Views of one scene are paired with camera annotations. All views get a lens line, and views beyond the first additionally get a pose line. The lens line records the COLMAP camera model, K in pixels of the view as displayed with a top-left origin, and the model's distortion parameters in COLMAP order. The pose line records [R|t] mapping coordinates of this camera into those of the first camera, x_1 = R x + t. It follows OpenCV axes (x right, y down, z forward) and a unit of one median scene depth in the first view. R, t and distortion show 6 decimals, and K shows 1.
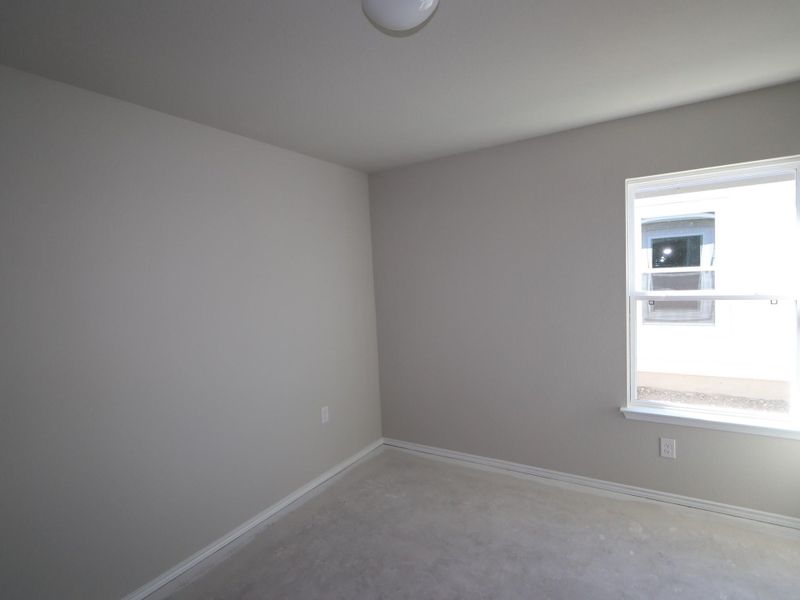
lens RADIAL K [[436.3, 0, 400.0], [0, 436.3, 300.0], [0, 0, 1]] dist [-0.023299, 0.001740]
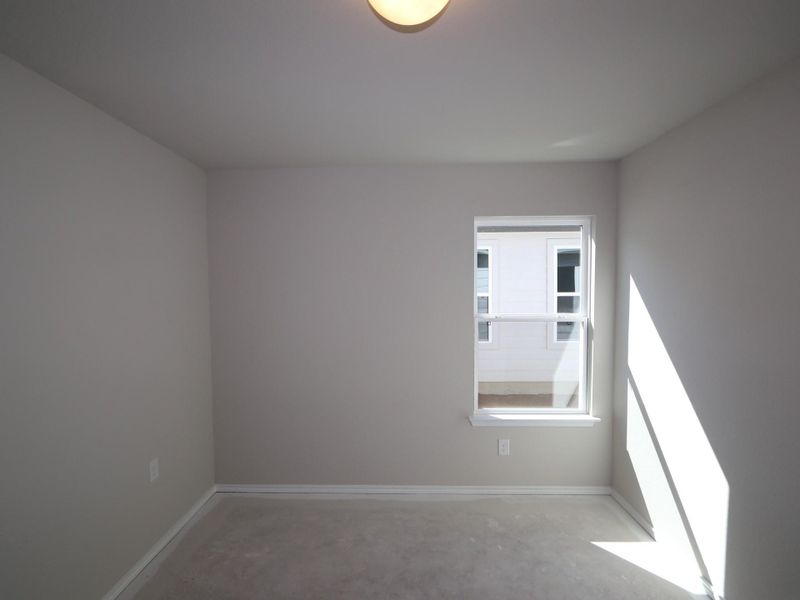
lens RADIAL K [[424.1, 0, 400.0], [0, 424.1, 300.0], [0, 0, 1]] dist [-0.022623, 0.000265]
pose [[0.854106, 0.022259, 0.519623, -0.220684], [-0.000473, 0.999117, -0.042022, -0.009187], [-0.520099, 0.035645, 0.853362, 0.145010]]
